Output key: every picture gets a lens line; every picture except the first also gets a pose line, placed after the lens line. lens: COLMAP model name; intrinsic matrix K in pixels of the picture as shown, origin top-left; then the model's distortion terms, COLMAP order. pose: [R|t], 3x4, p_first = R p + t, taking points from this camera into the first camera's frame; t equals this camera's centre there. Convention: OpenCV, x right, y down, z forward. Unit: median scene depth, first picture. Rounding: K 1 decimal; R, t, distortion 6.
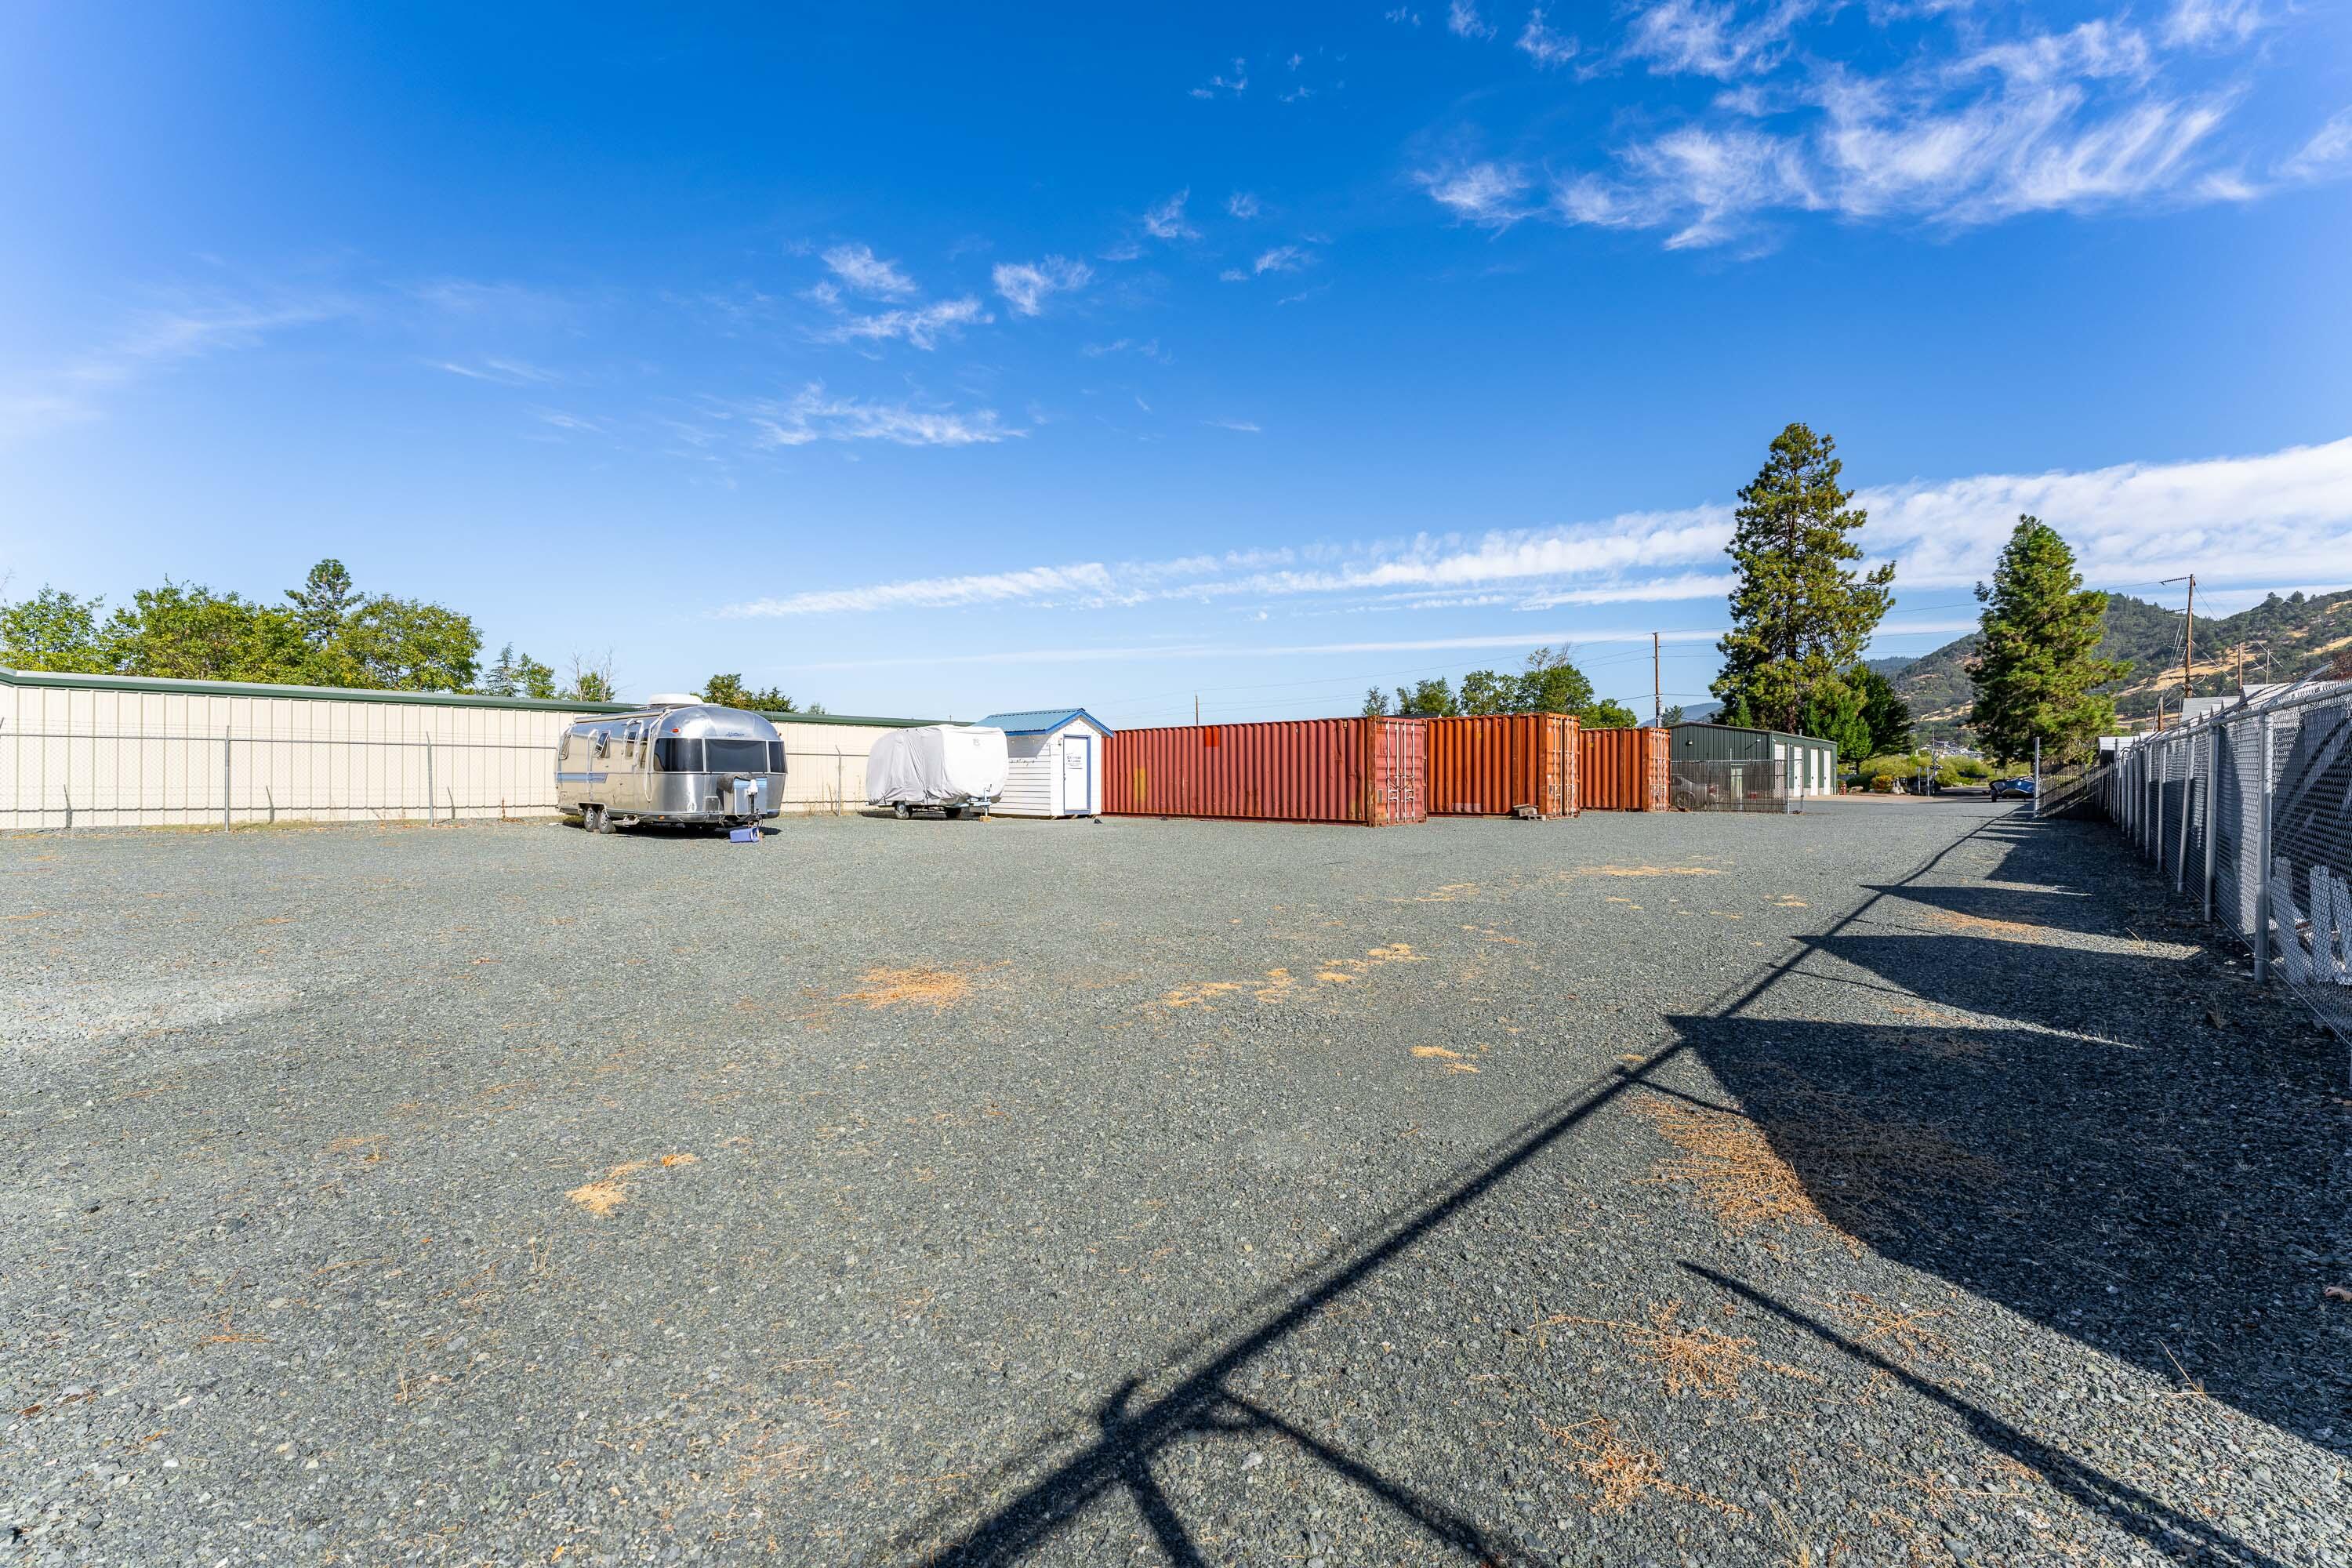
lens RADIAL K [[944.4, 0, 1183.7], [0, 944.4, 784.2], [0, 0, 1]] dist [-0.001464, 0.000873]
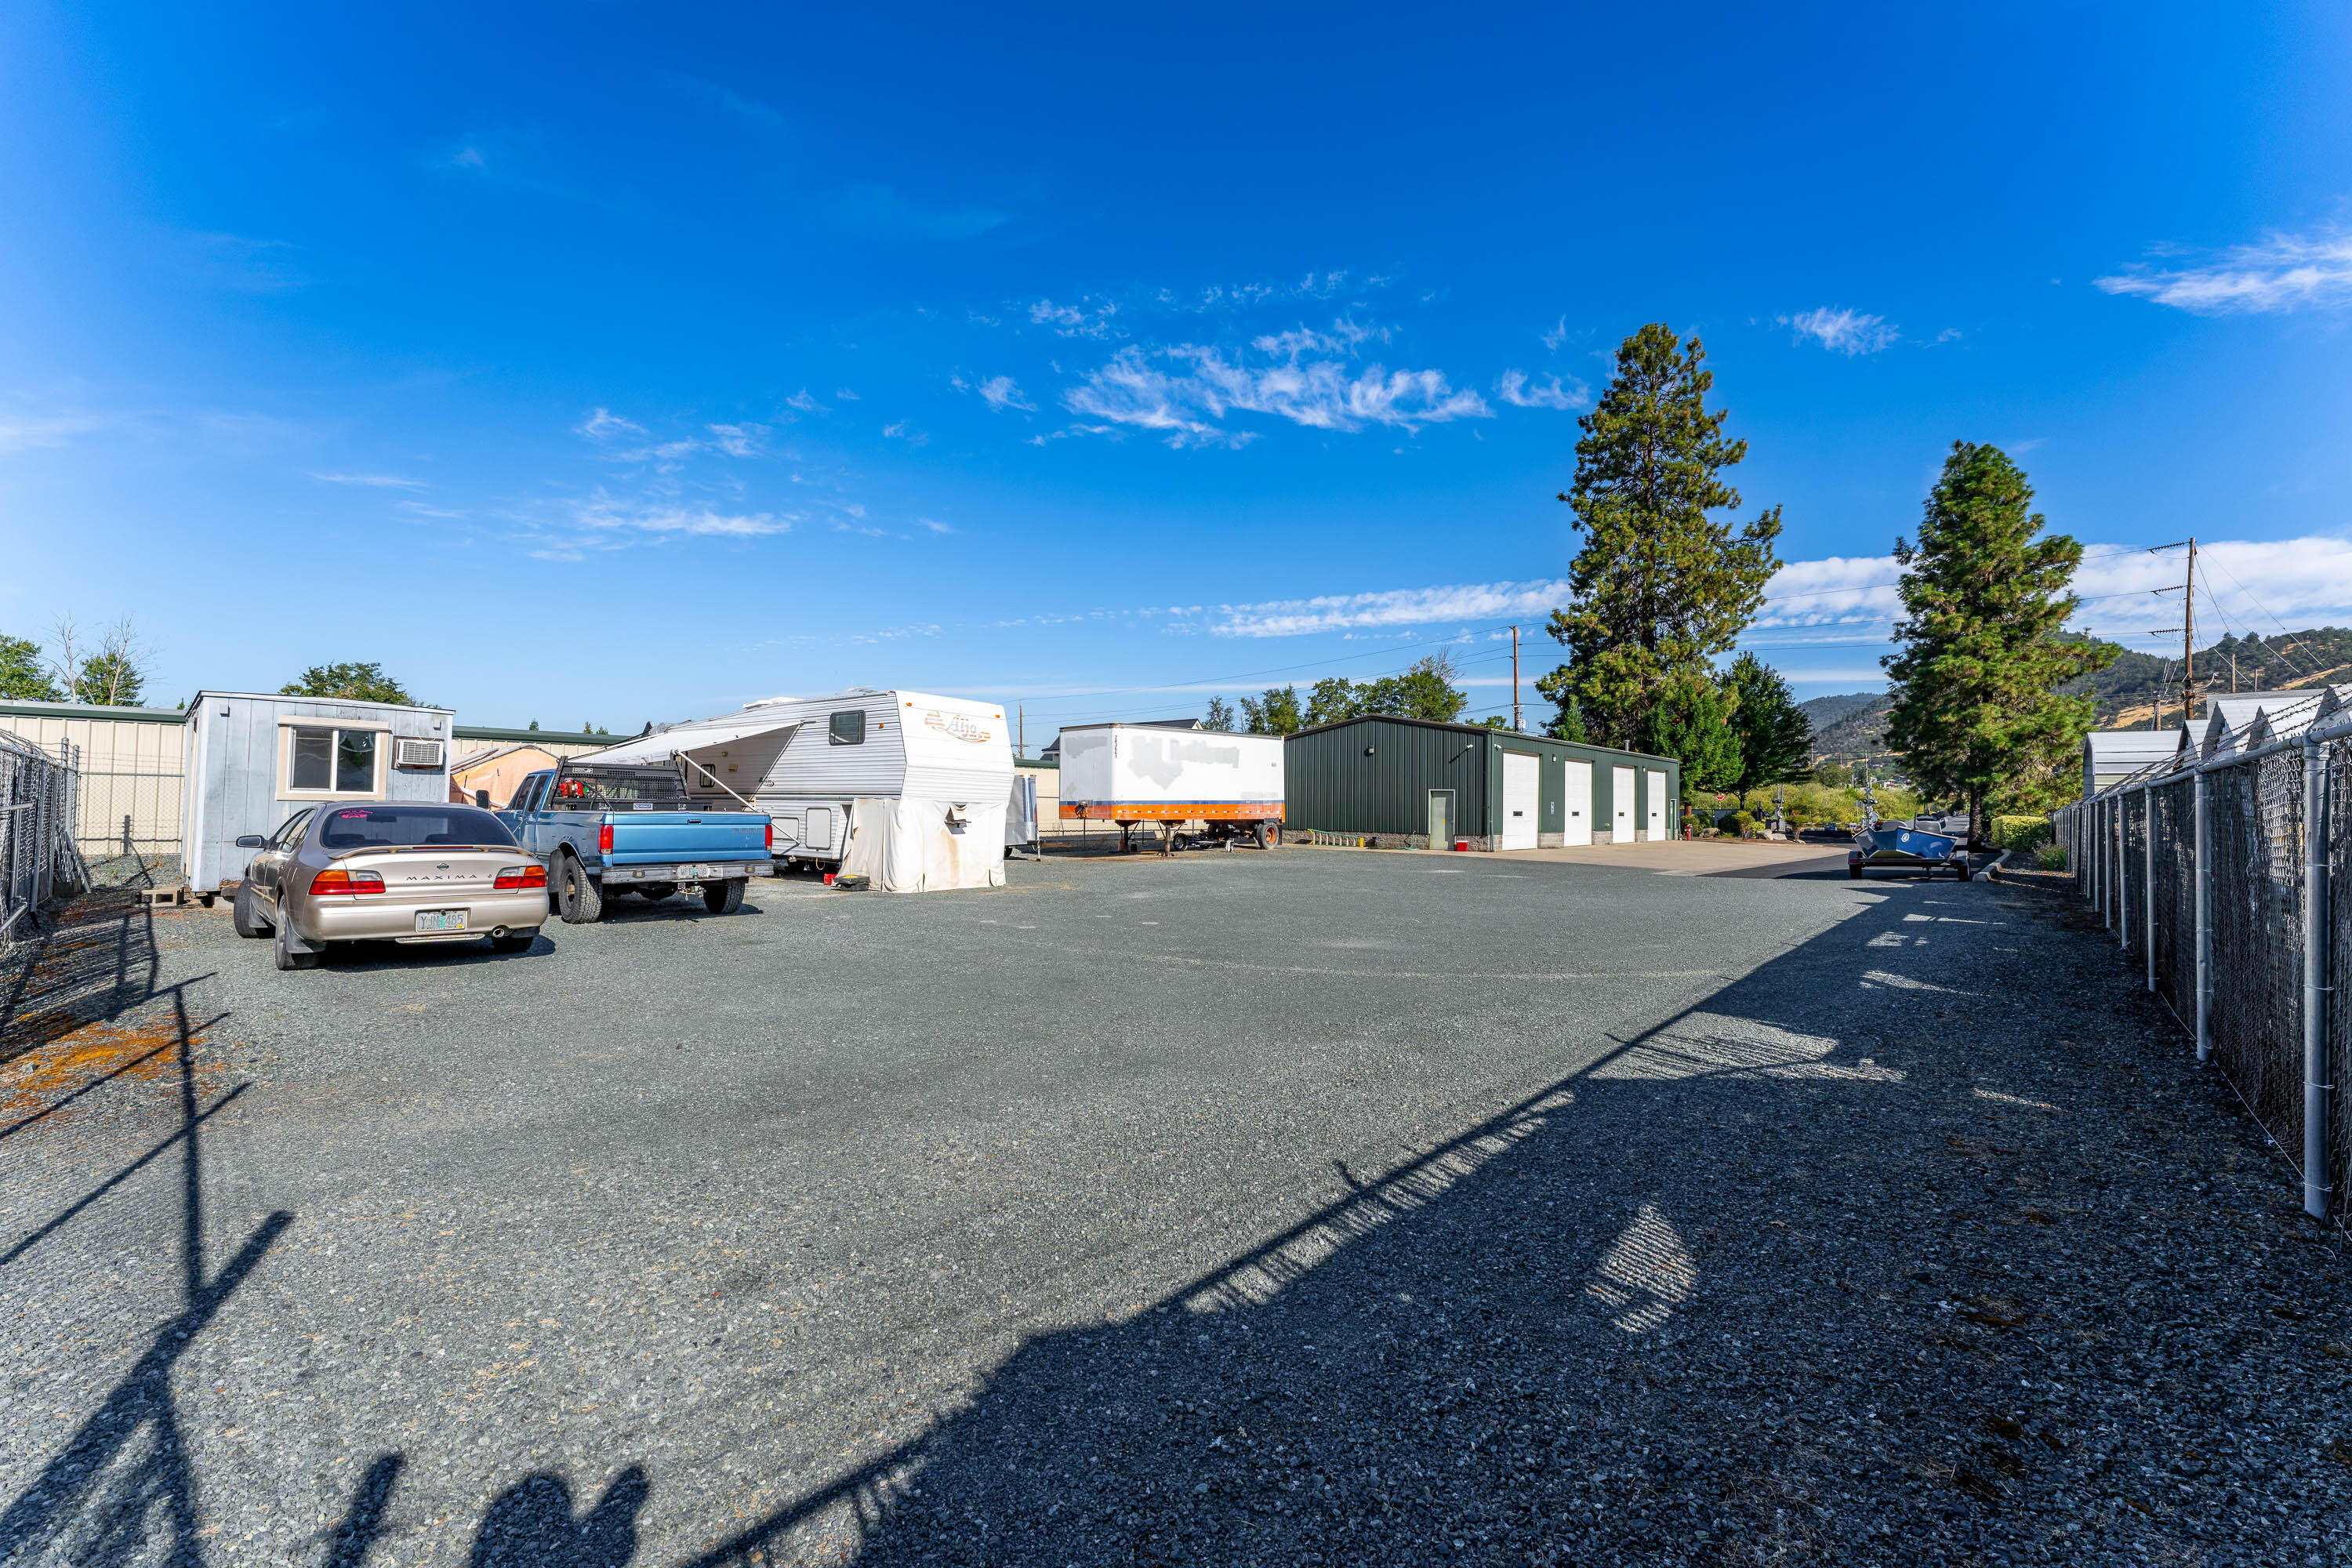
lens RADIAL K [[944.4, 0, 1180.4], [0, 944.4, 781.1], [0, 0, 1]] dist [-0.001464, 0.000873]
pose [[0.999714, 0.013949, 0.019443, 0.273936], [-0.013358, 0.999455, -0.030178, -0.004623], [-0.019854, 0.029909, 0.999355, 0.289702]]
